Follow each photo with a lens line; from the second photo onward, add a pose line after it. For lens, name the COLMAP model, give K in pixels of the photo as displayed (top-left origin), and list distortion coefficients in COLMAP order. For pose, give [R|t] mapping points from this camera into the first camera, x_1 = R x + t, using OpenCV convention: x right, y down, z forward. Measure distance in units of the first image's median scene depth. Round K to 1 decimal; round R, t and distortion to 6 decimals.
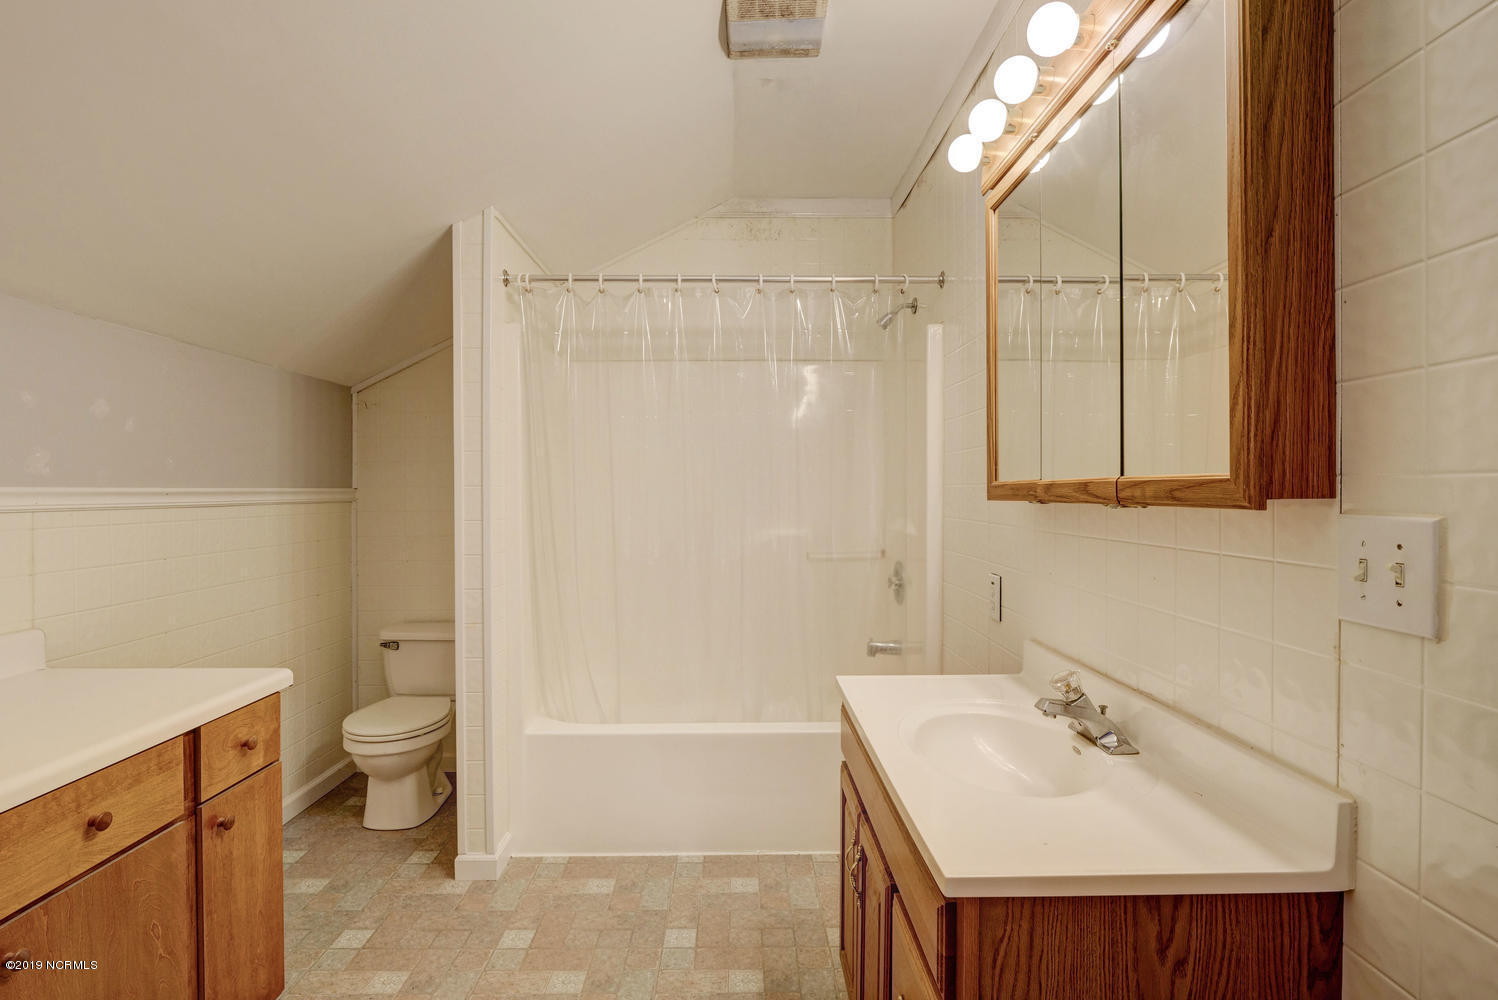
lens RADIAL K [[728.5, 0, 747.6], [0, 728.5, 498.5], [0, 0, 1]] dist [-0.004799, -0.000504]
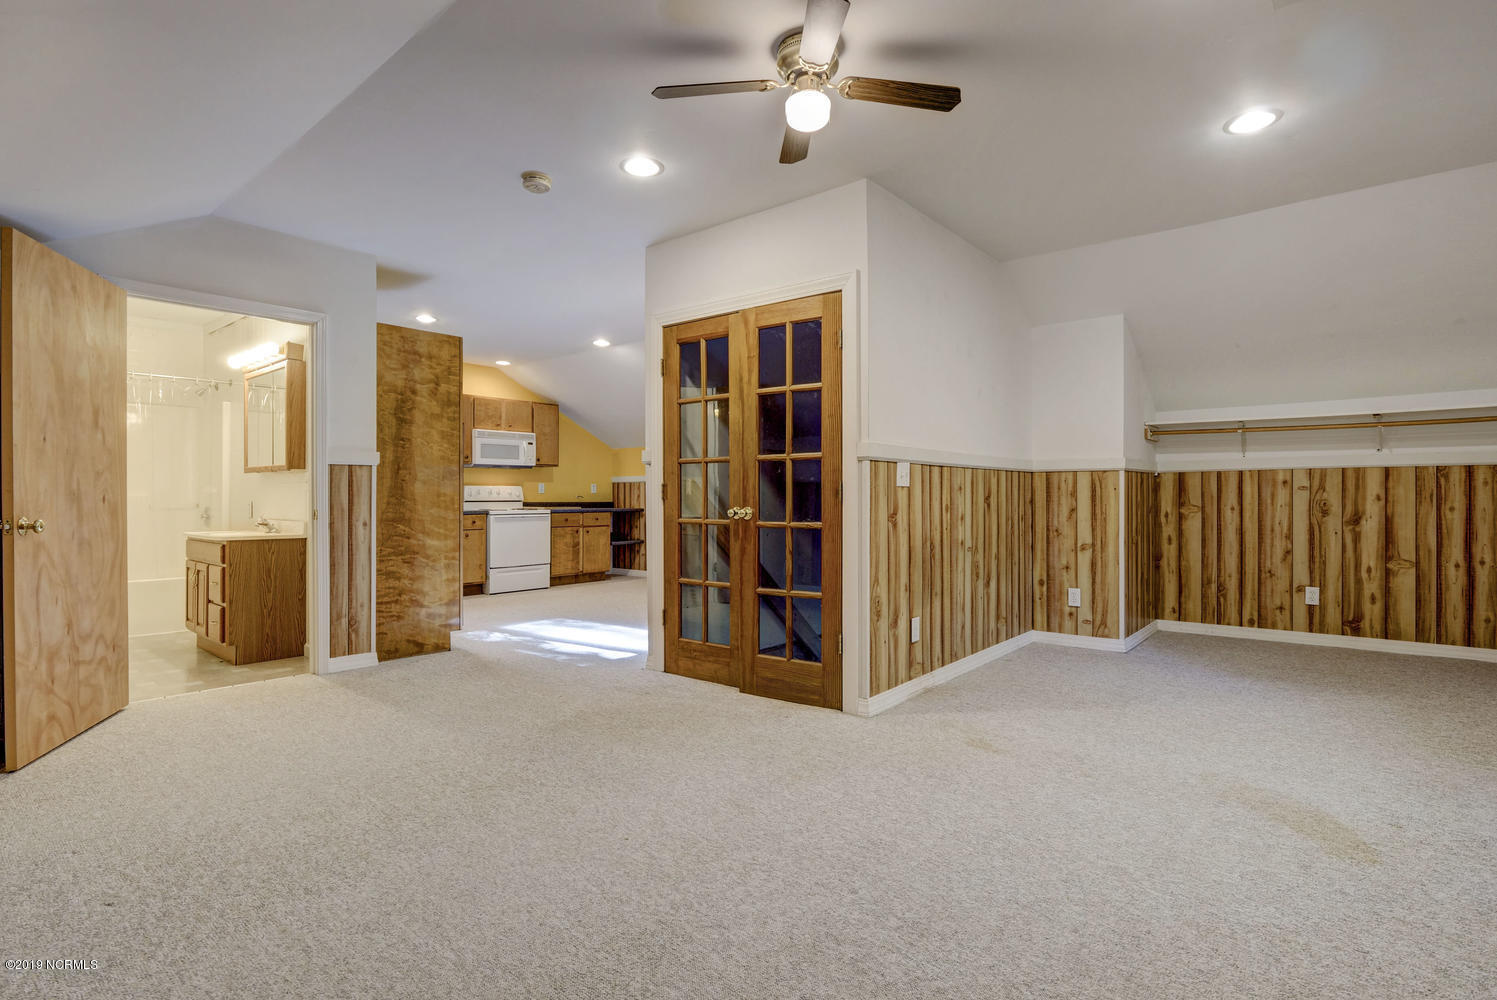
lens RADIAL K [[728.0, 0, 745.2], [0, 728.0, 497.8], [0, 0, 1]] dist [-0.004799, -0.000504]
pose [[0.657829, 0.004257, 0.753155, -0.602296], [0.002477, 0.999966, -0.007816, 0.137979], [-0.753163, 0.007007, 0.657797, -2.672471]]
